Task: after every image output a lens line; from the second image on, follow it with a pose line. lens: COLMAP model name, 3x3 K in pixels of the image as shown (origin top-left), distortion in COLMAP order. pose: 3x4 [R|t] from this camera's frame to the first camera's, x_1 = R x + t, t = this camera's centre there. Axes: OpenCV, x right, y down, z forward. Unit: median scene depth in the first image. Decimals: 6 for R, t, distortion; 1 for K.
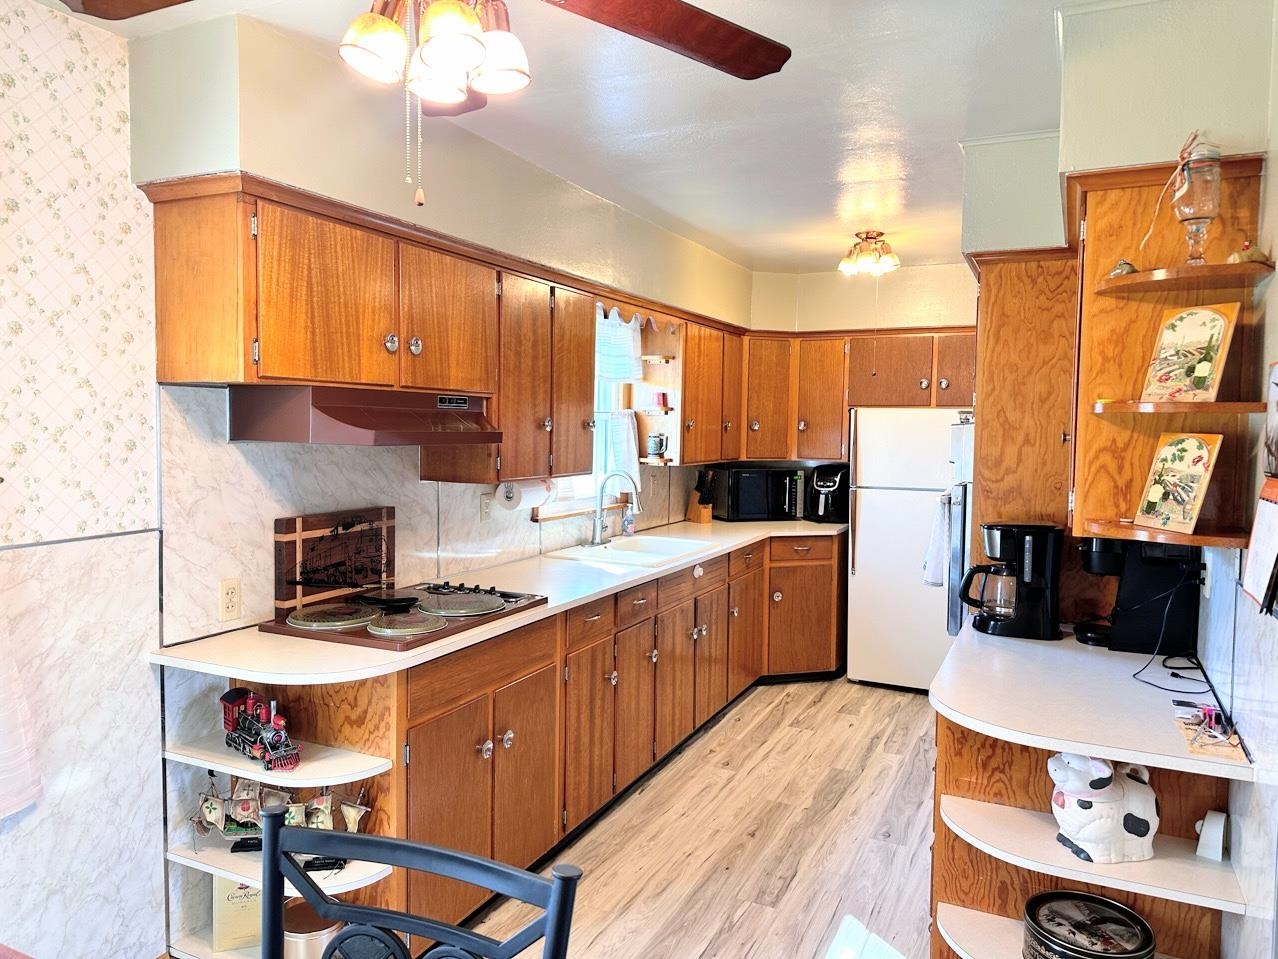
lens RADIAL K [[872.1, 0, 639.0], [0, 872.1, 479.5], [0, 0, 1]] dist [0.149301, -0.273088]
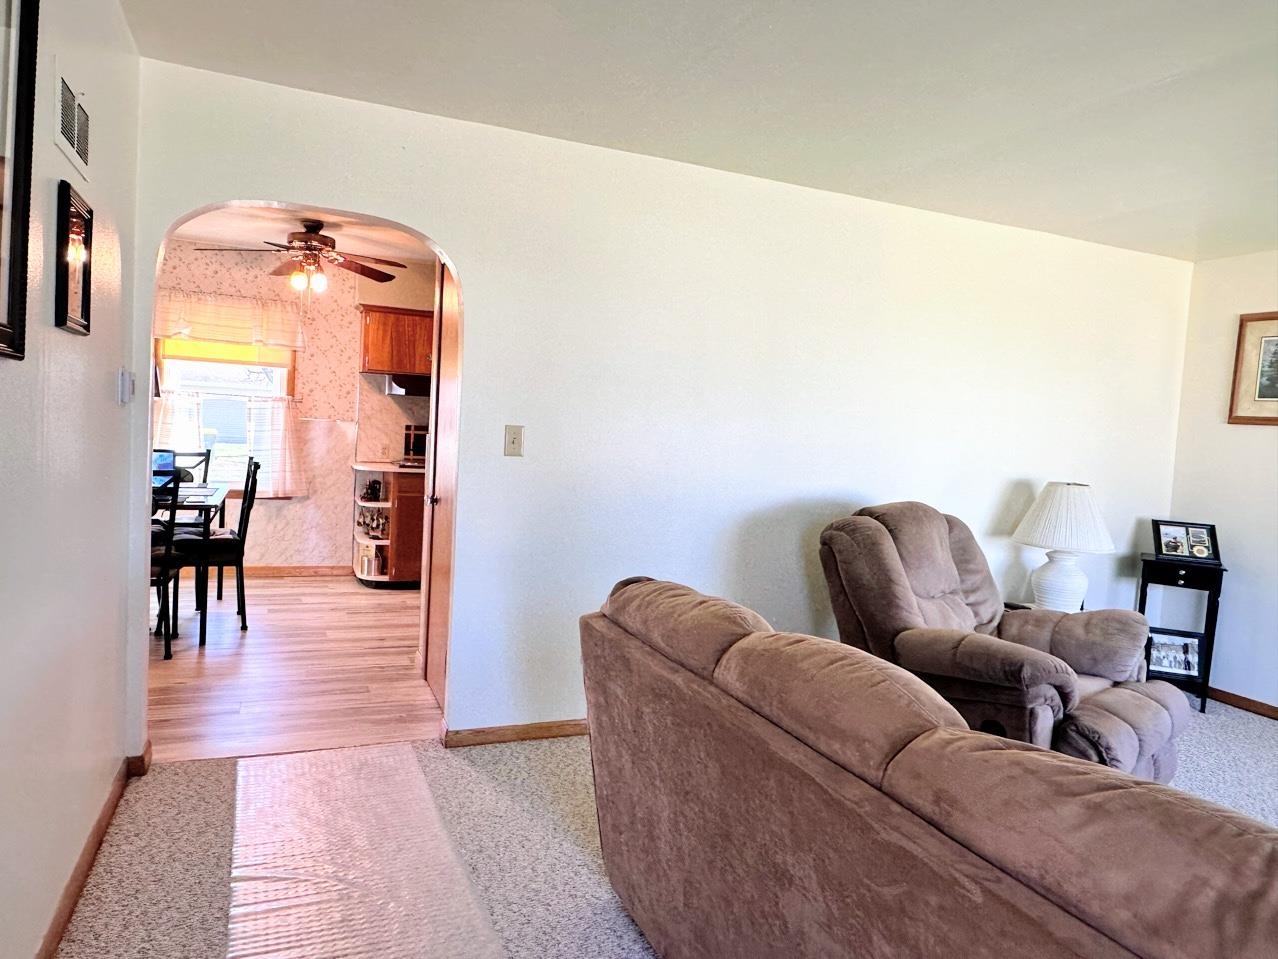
lens RADIAL K [[848.3, 0, 639.0], [0, 848.3, 479.5], [0, 0, 1]] dist [0.000352, 0.004353]
pose [[0.749552, 0.076281, -0.657535, 1.562785], [-0.089426, 0.995901, 0.013595, 0.095569], [0.655877, 0.048610, 0.753301, -0.391164]]
